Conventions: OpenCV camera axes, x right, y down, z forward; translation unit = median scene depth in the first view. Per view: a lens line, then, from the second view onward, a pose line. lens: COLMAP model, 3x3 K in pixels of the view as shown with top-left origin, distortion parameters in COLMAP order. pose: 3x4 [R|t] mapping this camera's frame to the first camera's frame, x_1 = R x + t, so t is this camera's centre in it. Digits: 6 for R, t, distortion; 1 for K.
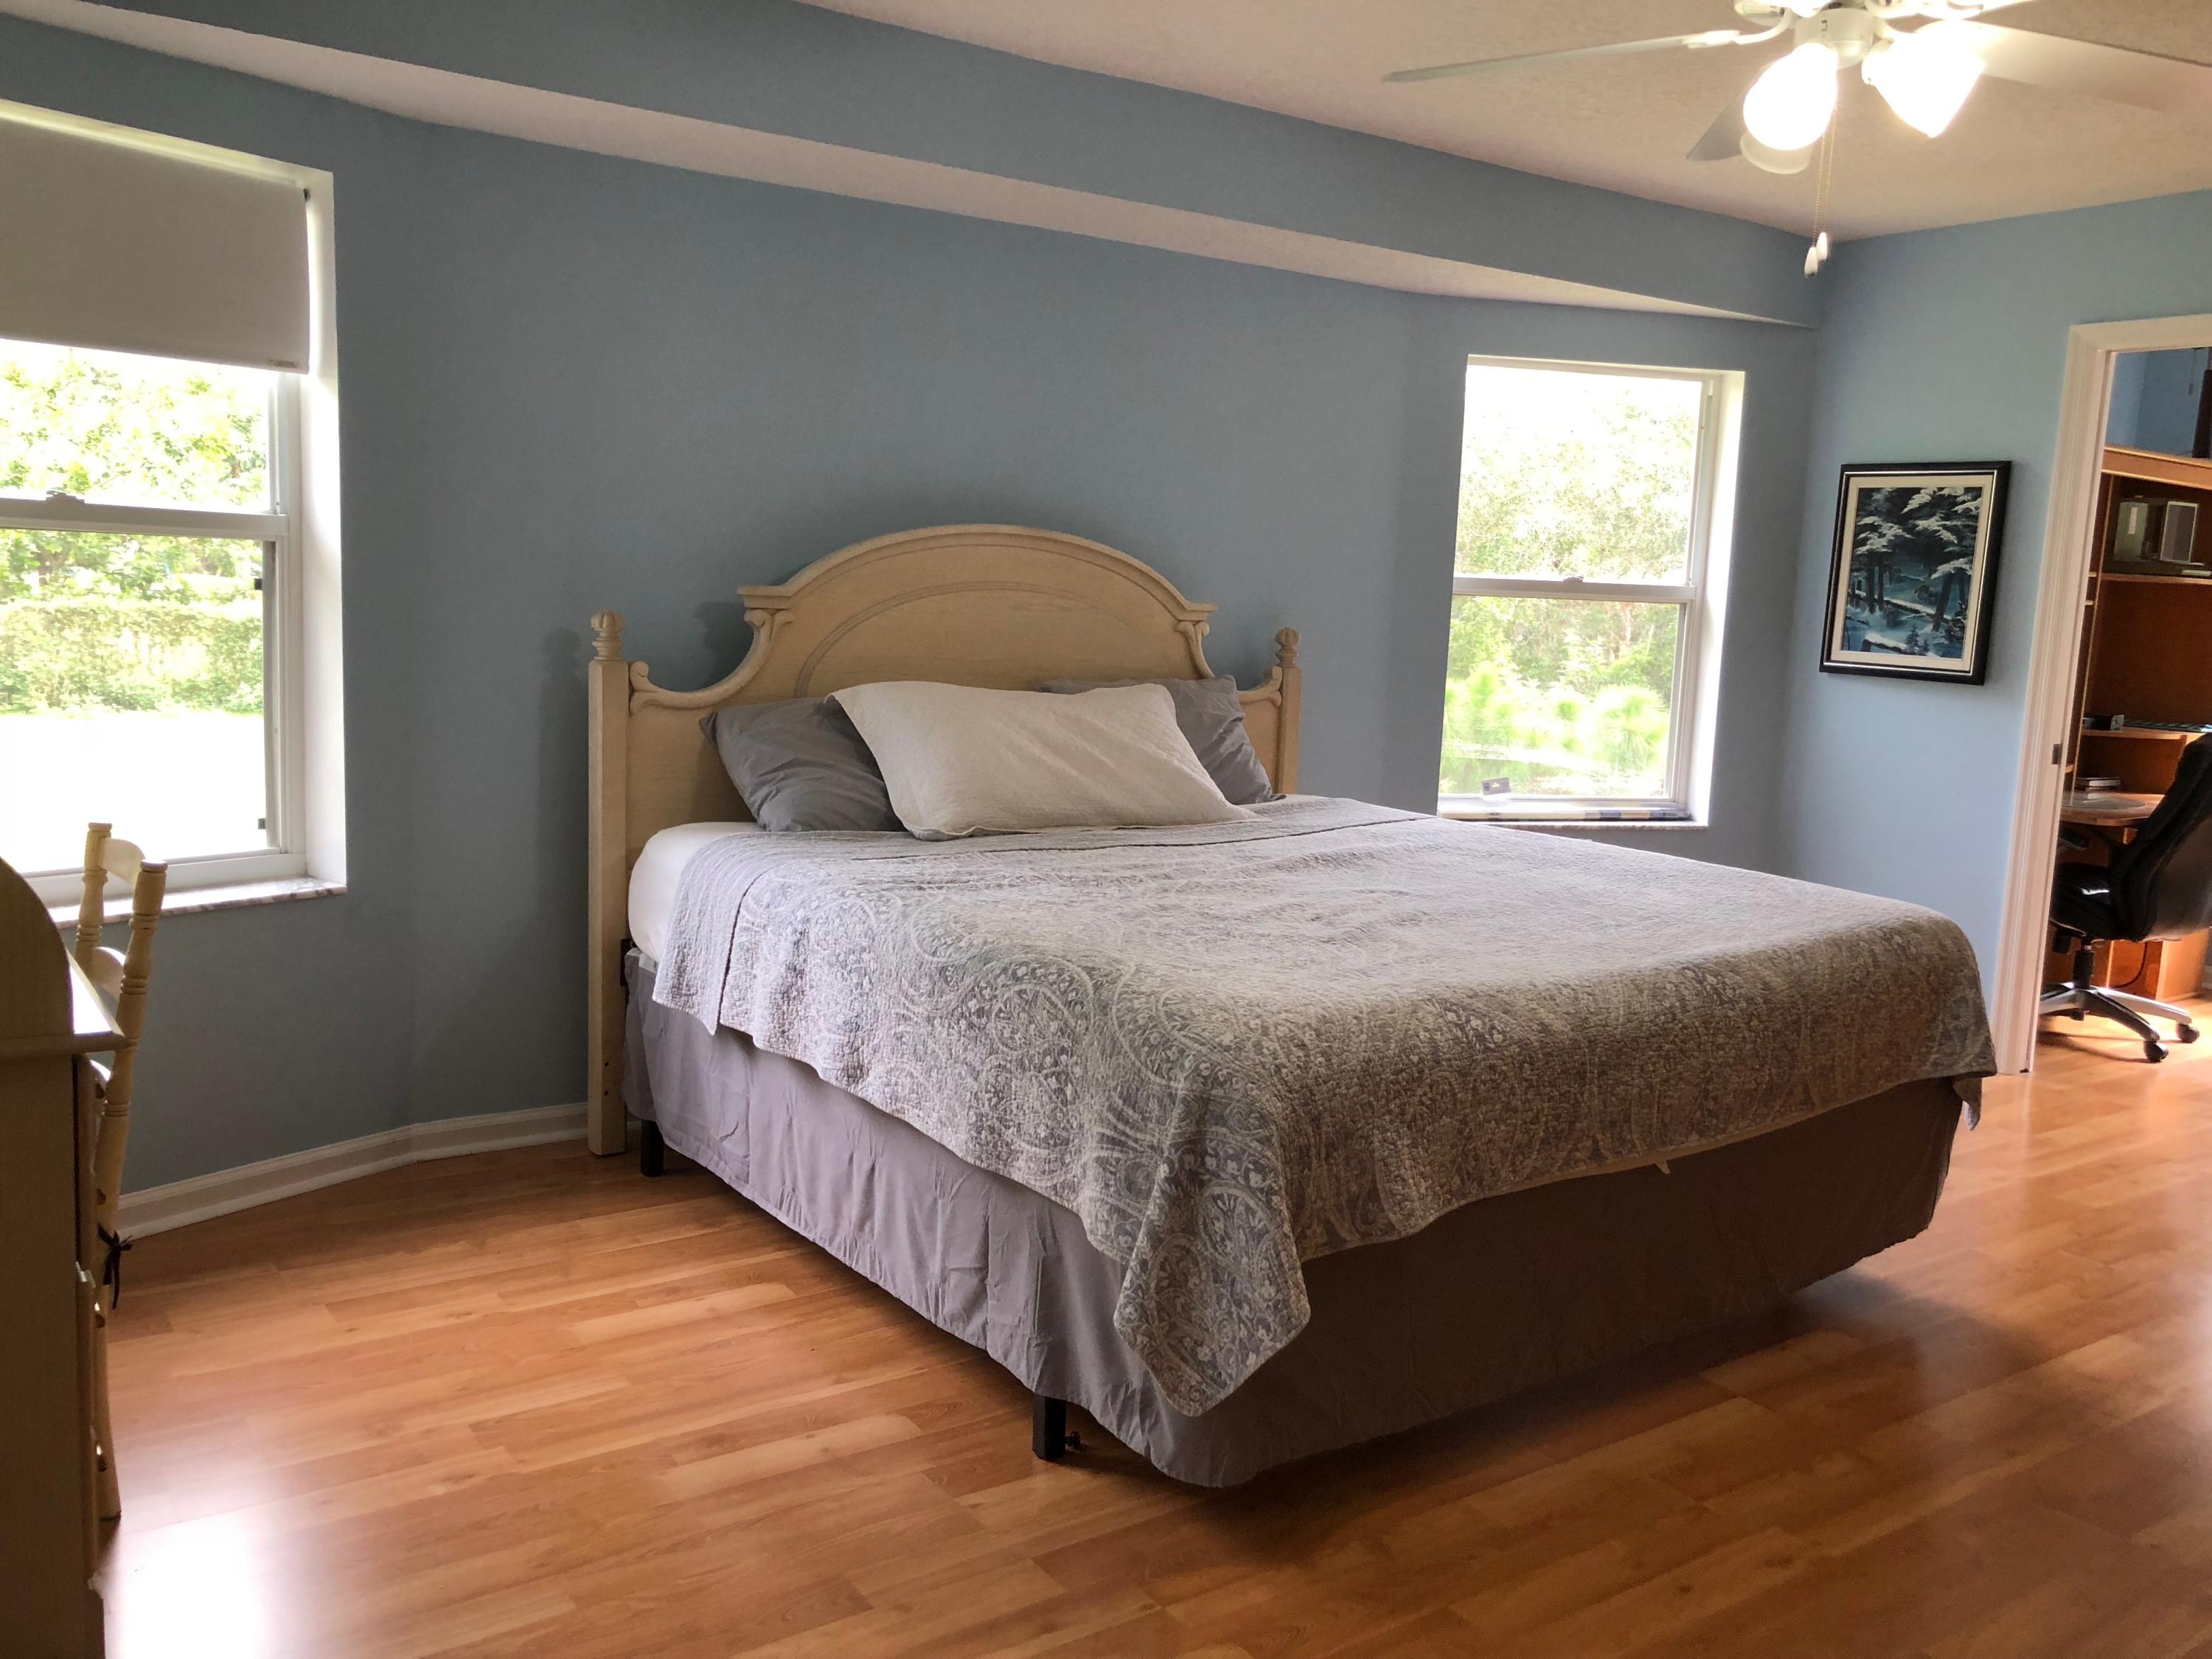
lens RADIAL K [[1801.9, 0, 1098.7], [0, 1801.9, 821.7], [0, 0, 1]] dist [0.032053, -0.057897]
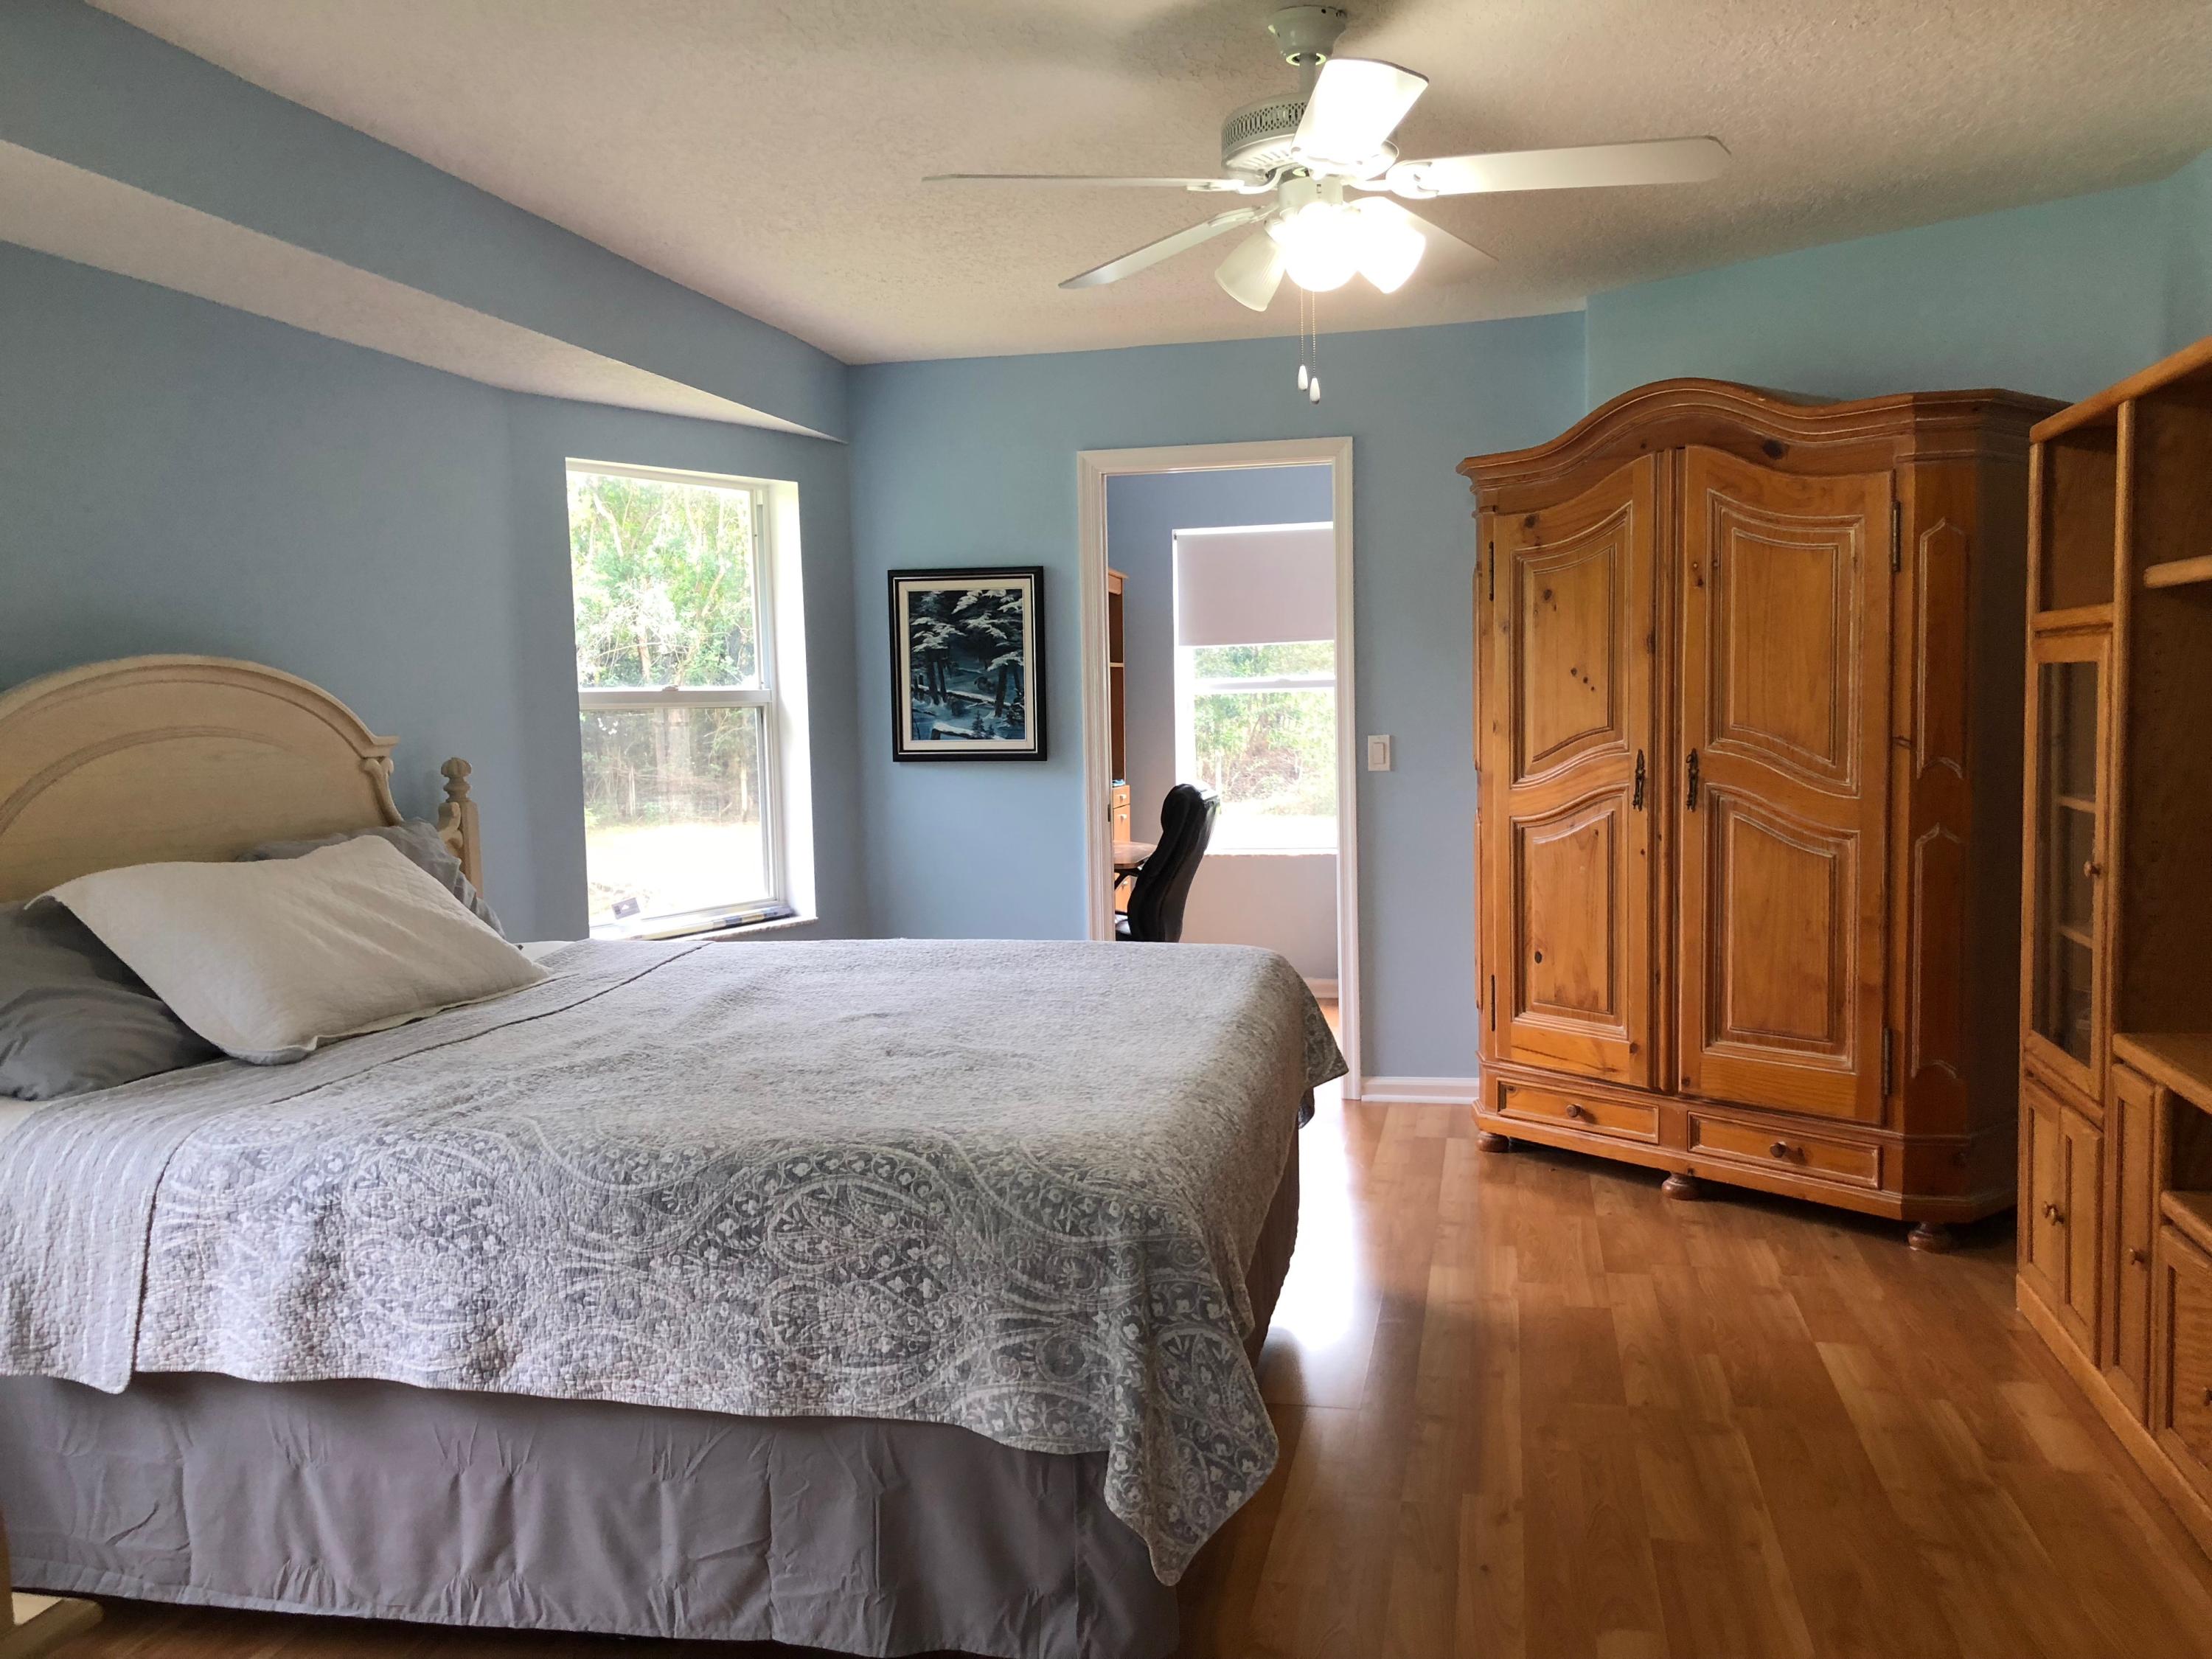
lens RADIAL K [[1801.9, 0, 1114.2], [0, 1801.9, 840.4], [0, 0, 1]] dist [0.032053, -0.057897]
pose [[0.720441, -0.110547, 0.684649, -0.433657], [0.142776, 0.989709, 0.009564, -0.049190], [-0.678660, 0.090861, 0.728810, 0.234568]]
